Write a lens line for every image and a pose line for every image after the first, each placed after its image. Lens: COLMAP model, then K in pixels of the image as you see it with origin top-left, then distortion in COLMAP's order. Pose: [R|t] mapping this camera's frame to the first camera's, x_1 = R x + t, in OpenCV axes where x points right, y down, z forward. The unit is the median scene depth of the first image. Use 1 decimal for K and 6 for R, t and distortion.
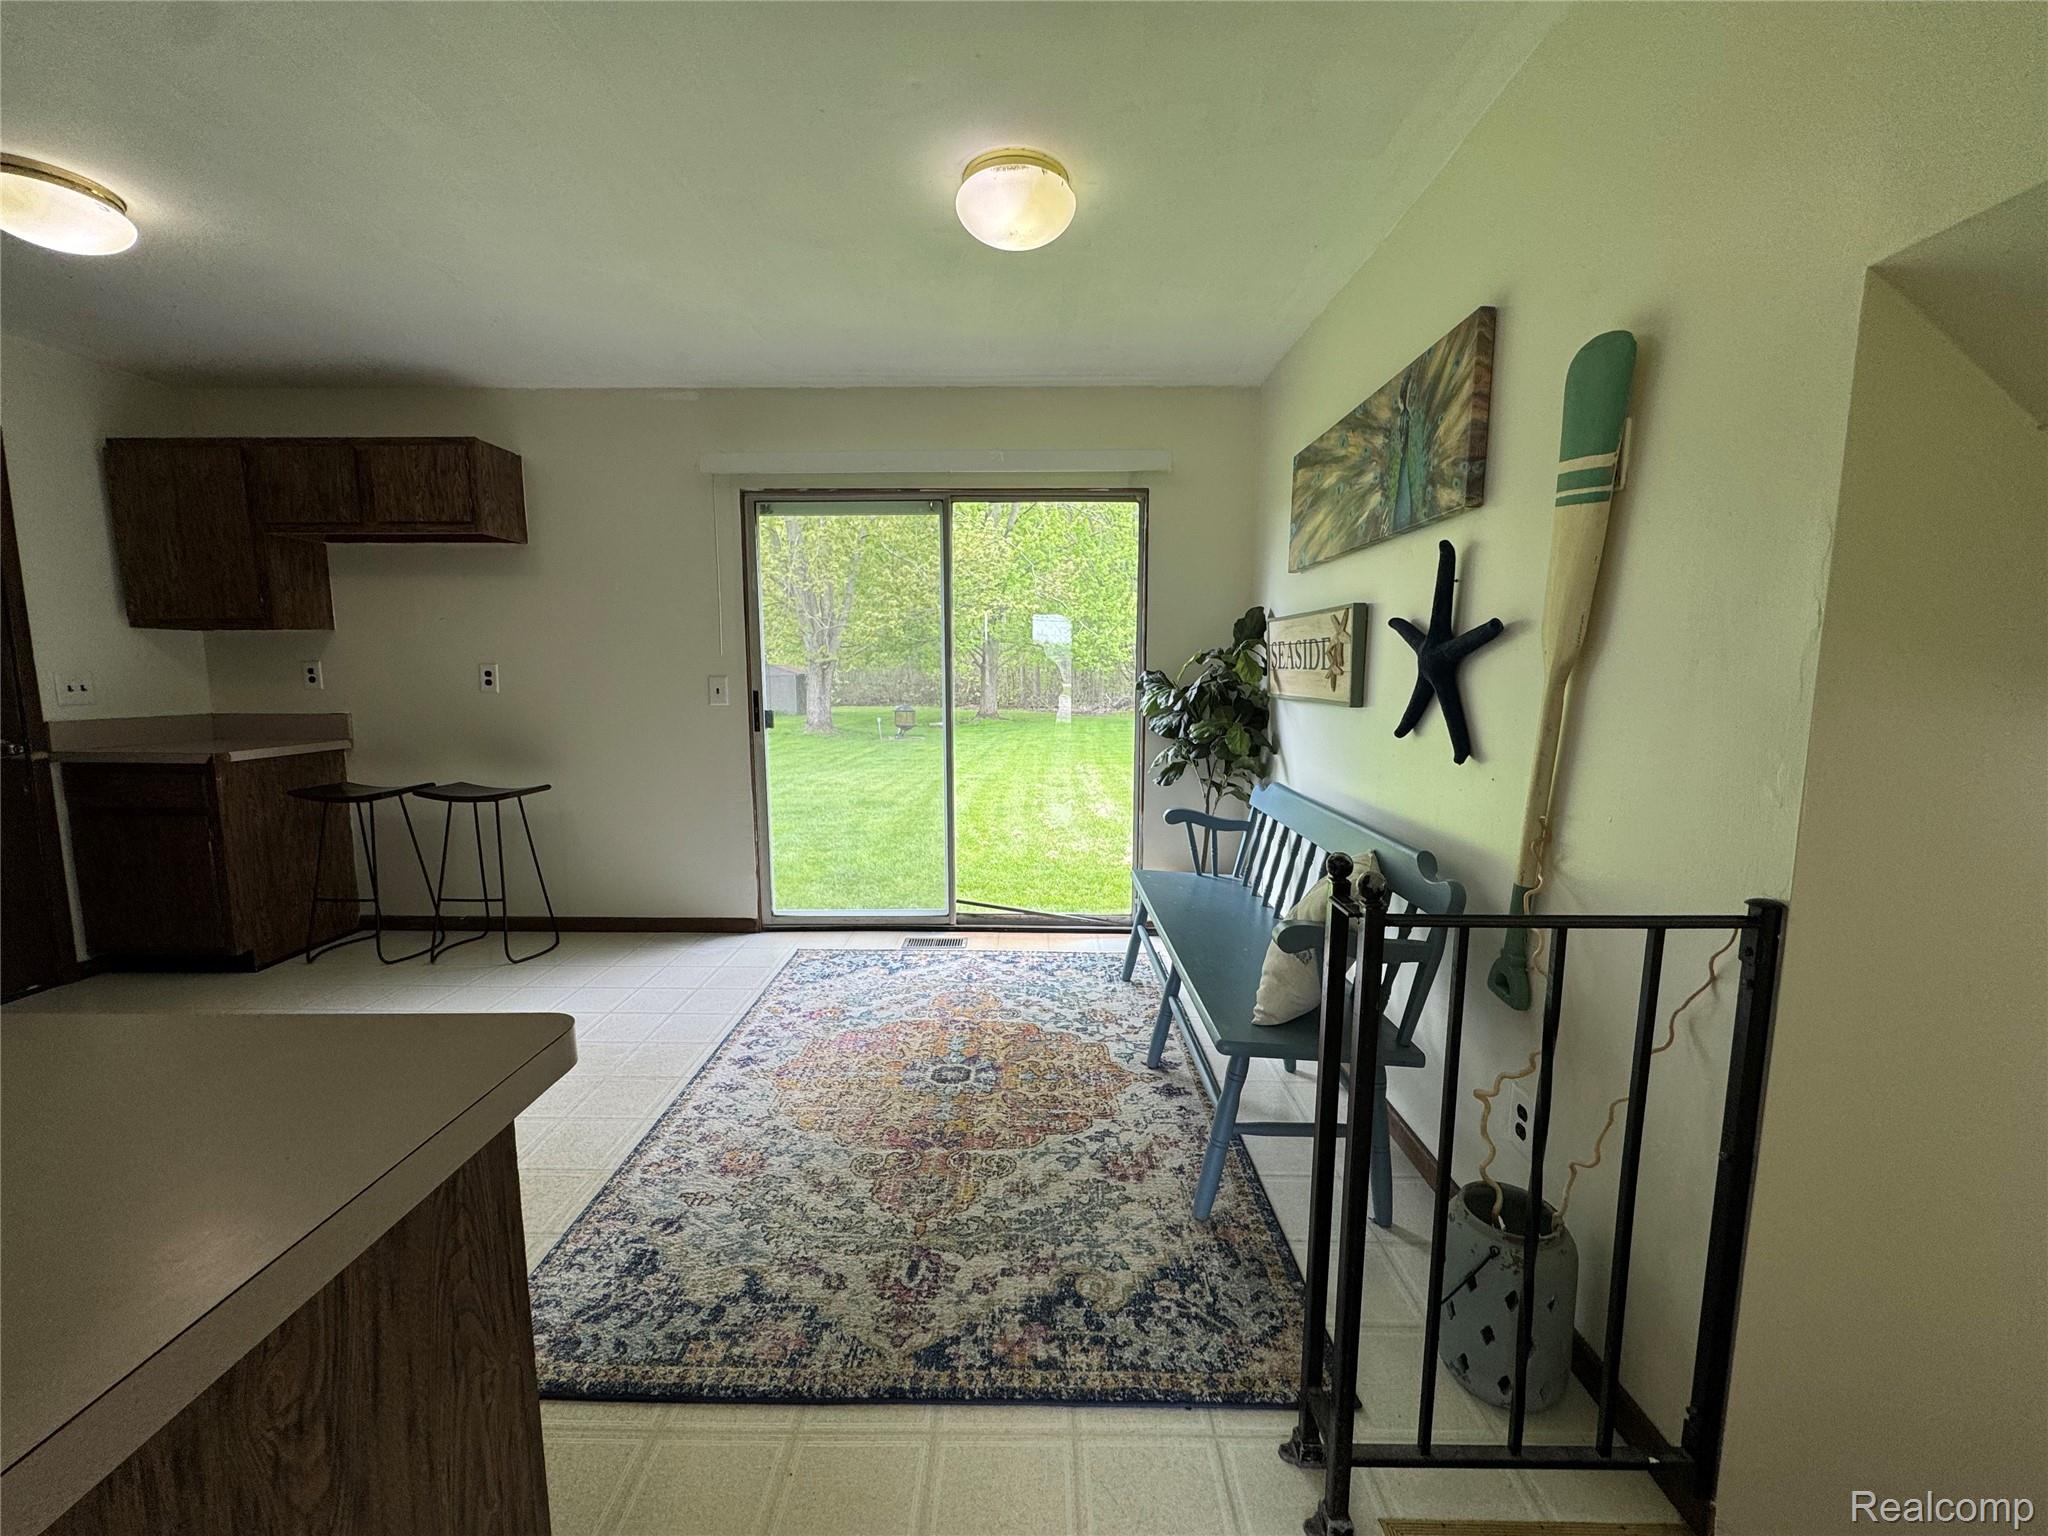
lens RADIAL K [[814.1, 0, 1021.9], [0, 814.1, 769.1], [0, 0, 1]] dist [-0.004400, 0.000359]
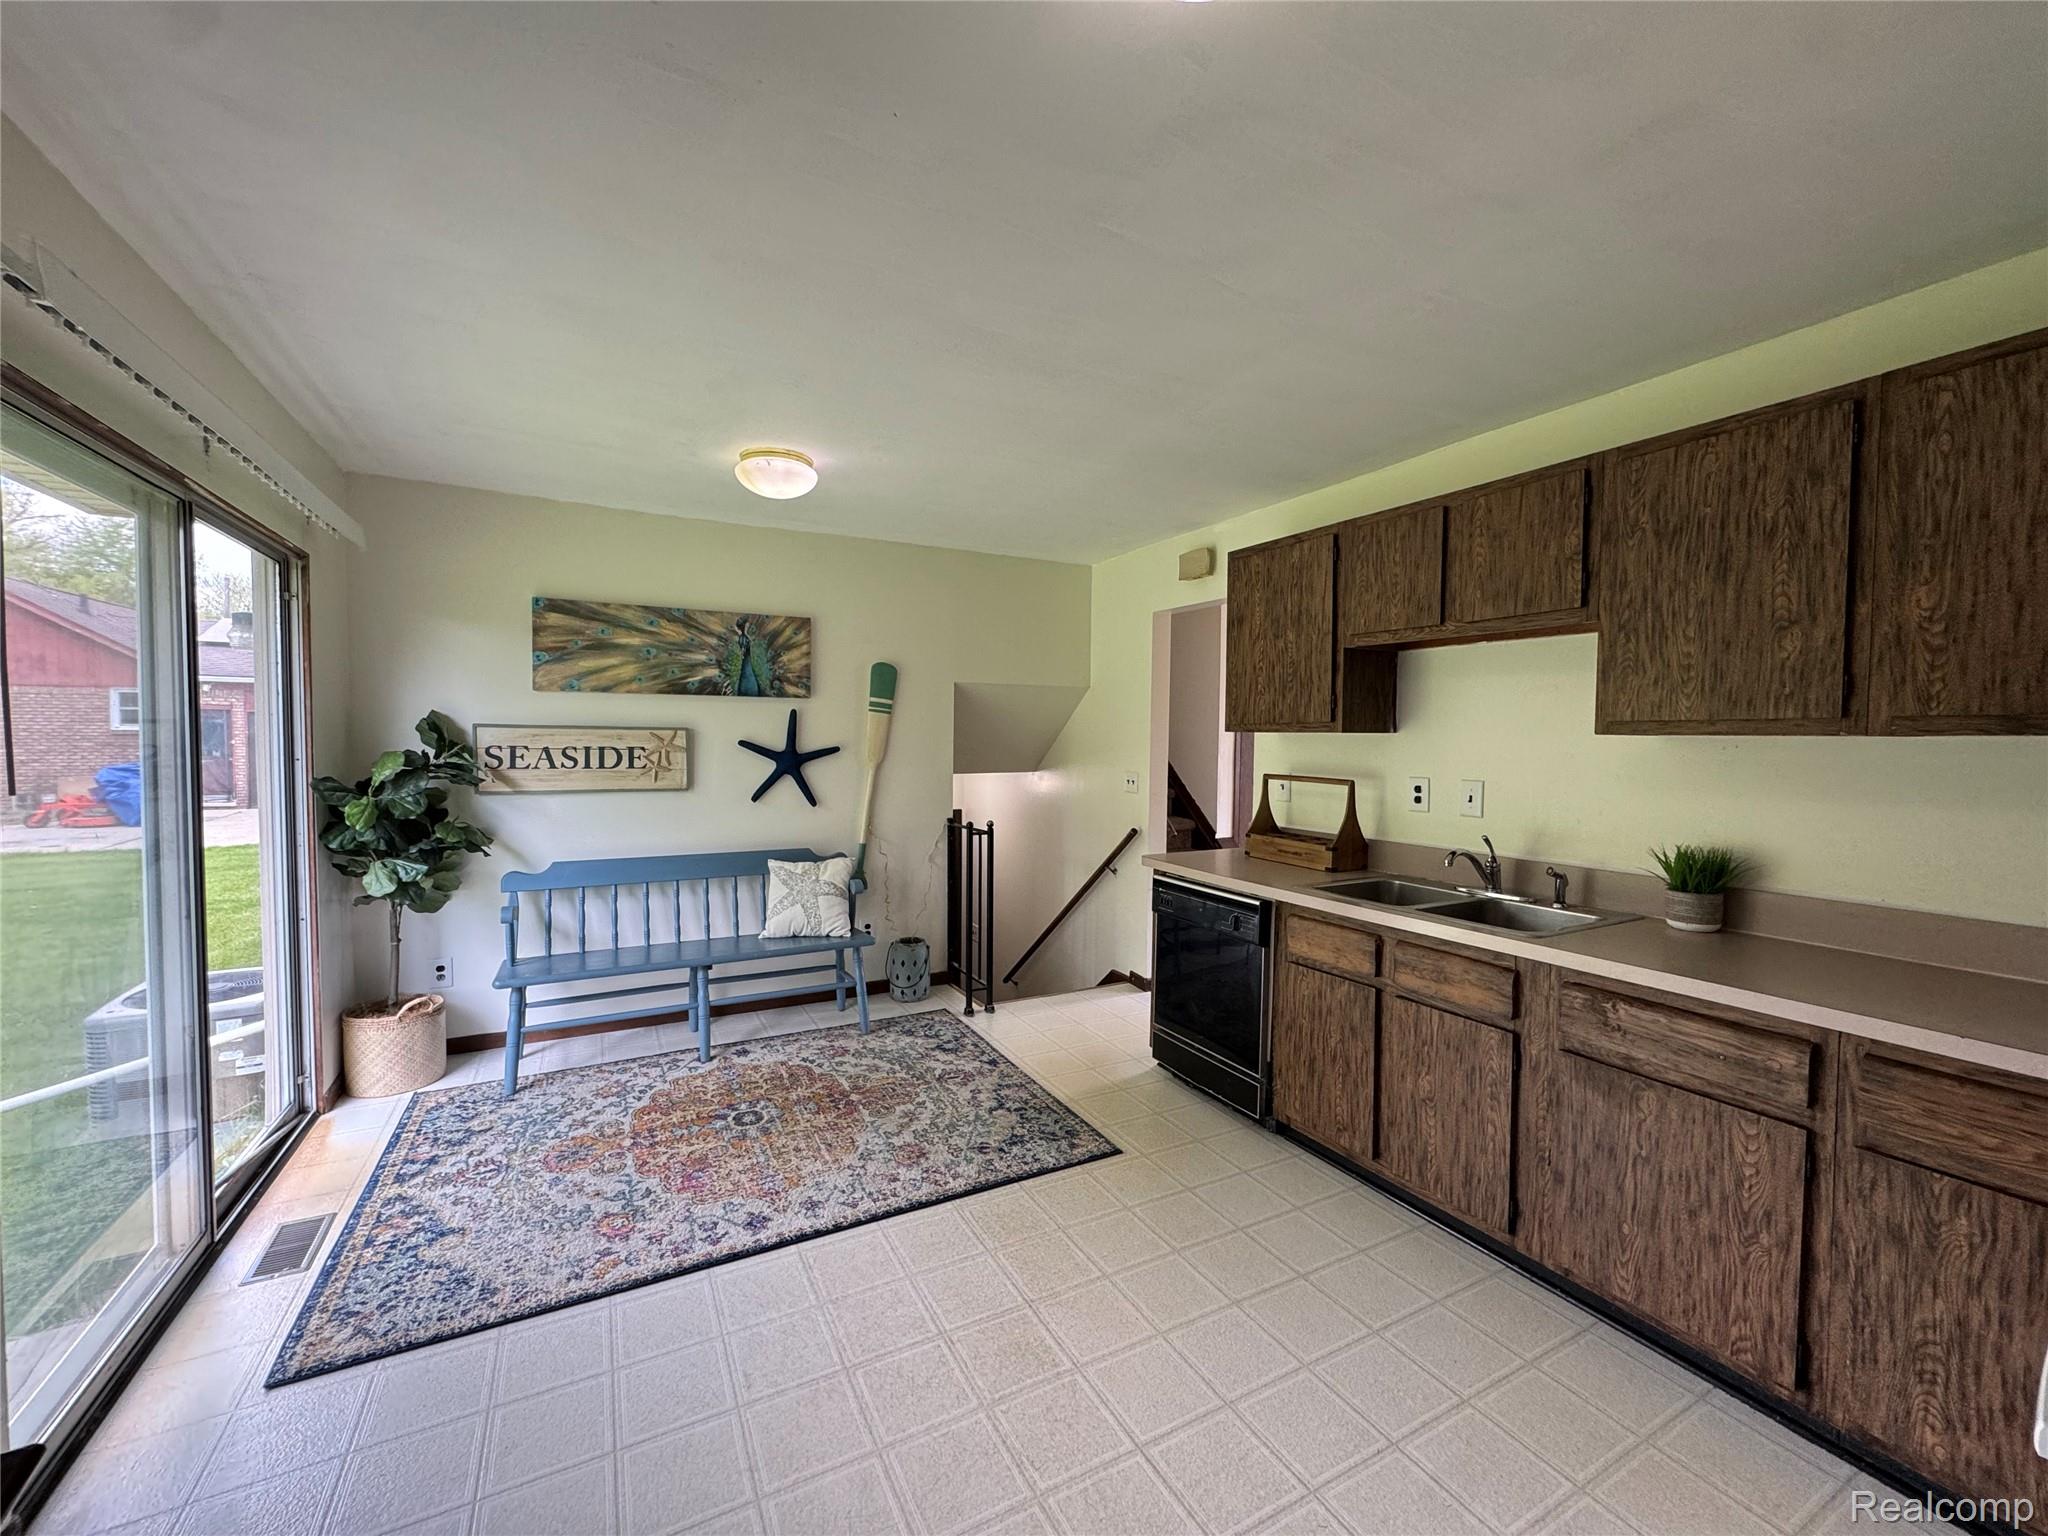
lens RADIAL K [[814.1, 0, 1021.9], [0, 814.1, 769.1], [0, 0, 1]] dist [-0.004400, 0.000359]
pose [[-0.479066, -0.042570, 0.876746, -1.064483], [0.097259, 0.990099, 0.101217, -0.173620], [-0.872374, 0.133761, -0.470182, 0.933144]]
